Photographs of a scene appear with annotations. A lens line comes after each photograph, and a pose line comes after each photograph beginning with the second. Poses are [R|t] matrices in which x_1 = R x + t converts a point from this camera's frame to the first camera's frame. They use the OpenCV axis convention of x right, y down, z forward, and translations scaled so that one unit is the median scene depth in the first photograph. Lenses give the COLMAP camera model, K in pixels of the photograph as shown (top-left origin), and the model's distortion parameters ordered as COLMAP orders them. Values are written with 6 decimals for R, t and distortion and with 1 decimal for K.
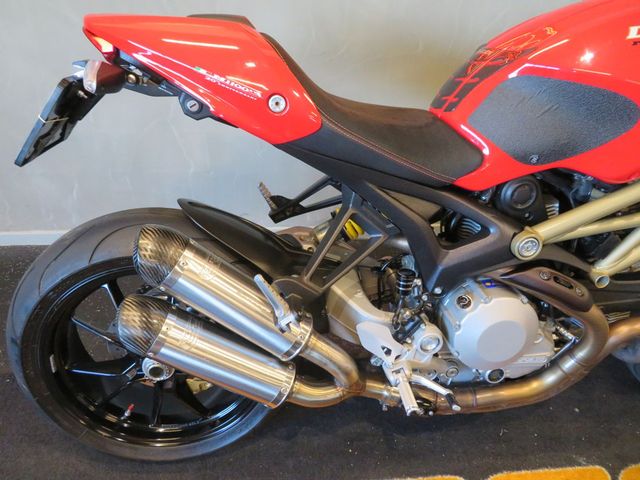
lens RADIAL K [[462.6, 0, 313.4], [0, 462.6, 240.2], [0, 0, 1]] dist [-0.013755, 0.012133]
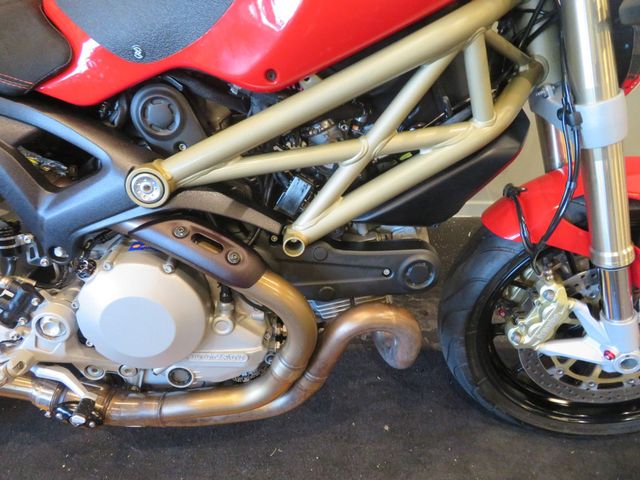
lens RADIAL K [[462.6, 0, 315.2], [0, 462.6, 237.8], [0, 0, 1]] dist [-0.013755, 0.012133]
pose [[0.998609, 0.028068, -0.044642, 0.691447], [-0.028080, 0.999606, 0.000339, 0.074618], [0.044634, 0.000915, 0.999003, 0.313216]]
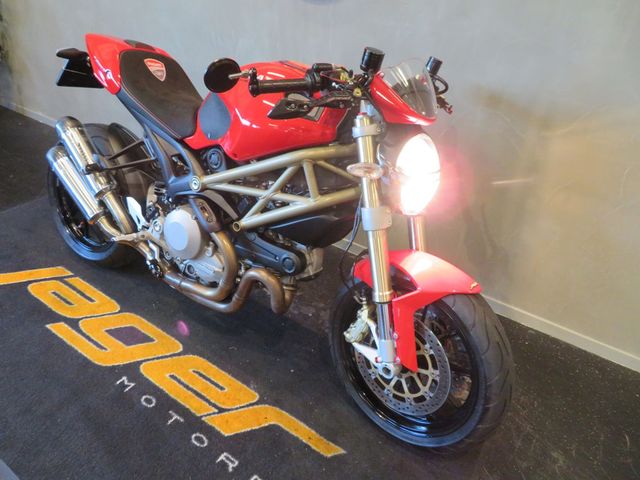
lens RADIAL K [[462.6, 0, 320.6], [0, 462.6, 240.9], [0, 0, 1]] dist [-0.013755, 0.012133]
pose [[0.775164, 0.350963, -0.525306, 1.713348], [-0.417584, 0.908592, -0.009164, 0.026283], [0.474072, 0.226463, 0.850864, -0.205710]]
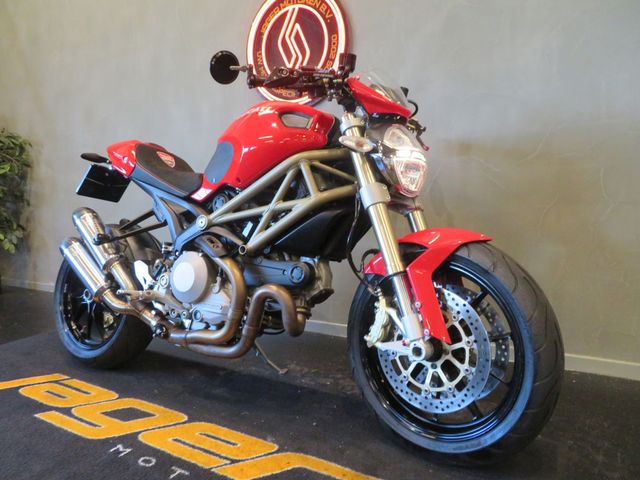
lens RADIAL K [[462.6, 0, 319.5], [0, 462.6, 236.9], [0, 0, 1]] dist [-0.013755, 0.012133]
pose [[0.792824, -0.017095, -0.609211, 1.833184], [-0.306127, 0.853183, -0.422332, 0.653804], [0.526989, 0.521331, 0.671191, 0.037527]]
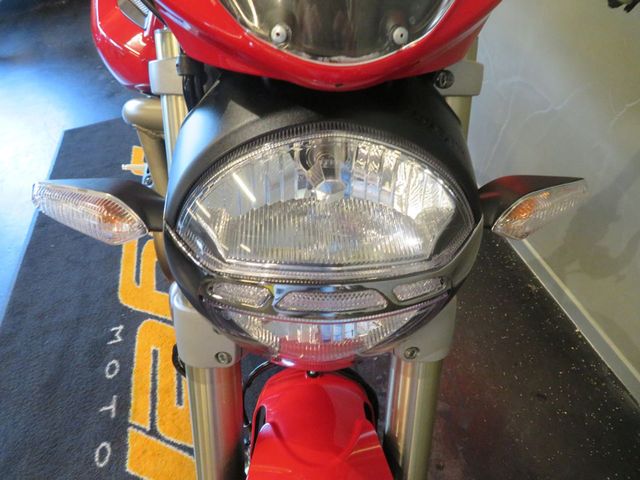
lens RADIAL K [[462.6, 0, 319.5], [0, 462.6, 241.3], [0, 0, 1]] dist [-0.013755, 0.012133]
pose [[0.128842, 0.642187, -0.755643, 1.432796], [-0.500899, 0.699787, 0.509311, -0.491976], [0.855862, 0.312880, 0.411833, 0.905225]]
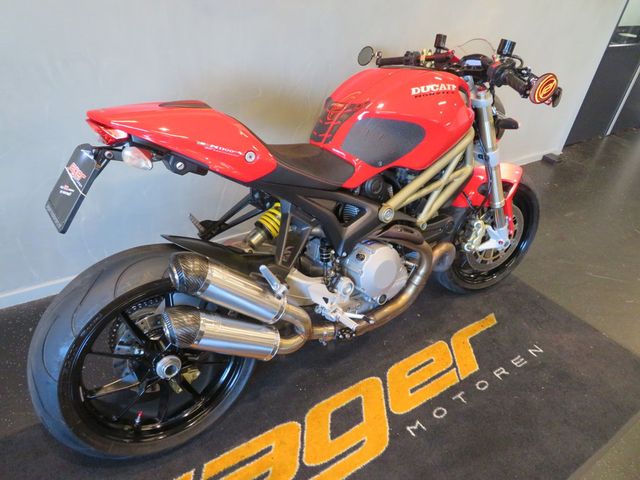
lens RADIAL K [[462.6, 0, 321.7], [0, 462.6, 238.3], [0, 0, 1]] dist [-0.013755, 0.012133]
pose [[0.868398, -0.228977, 0.439835, -0.481081], [0.239909, 0.970285, 0.031458, -0.011683], [-0.433969, 0.078202, 0.897527, -0.389590]]
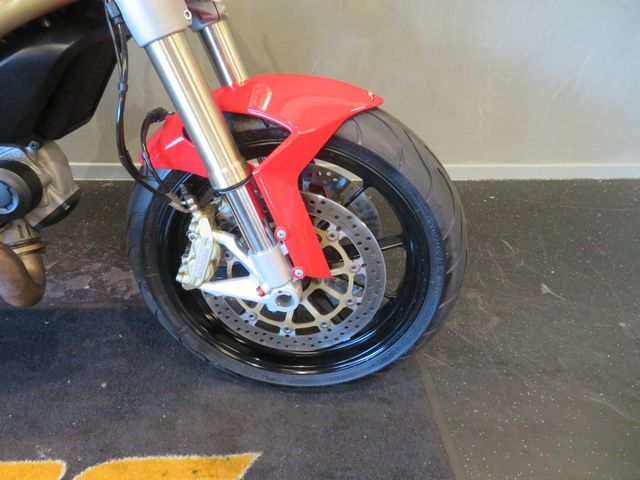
lens RADIAL K [[462.6, 0, 321.3], [0, 462.6, 239.0], [0, 0, 1]] dist [-0.013755, 0.012133]
pose [[0.999833, 0.016496, -0.007852, 1.326076], [-0.016365, 0.999731, 0.016446, 0.174782], [0.008121, -0.016314, 0.999834, 0.404512]]
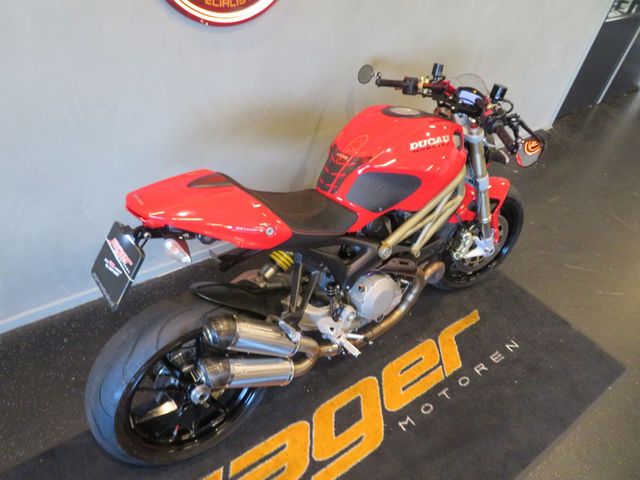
lens RADIAL K [[462.6, 0, 321.8], [0, 462.6, 236.4], [0, 0, 1]] dist [-0.013755, 0.012133]
pose [[0.858371, -0.292852, 0.421232, -0.517586], [0.241767, 0.955087, 0.171338, -0.412090], [-0.452490, -0.045232, 0.890621, -0.548340]]
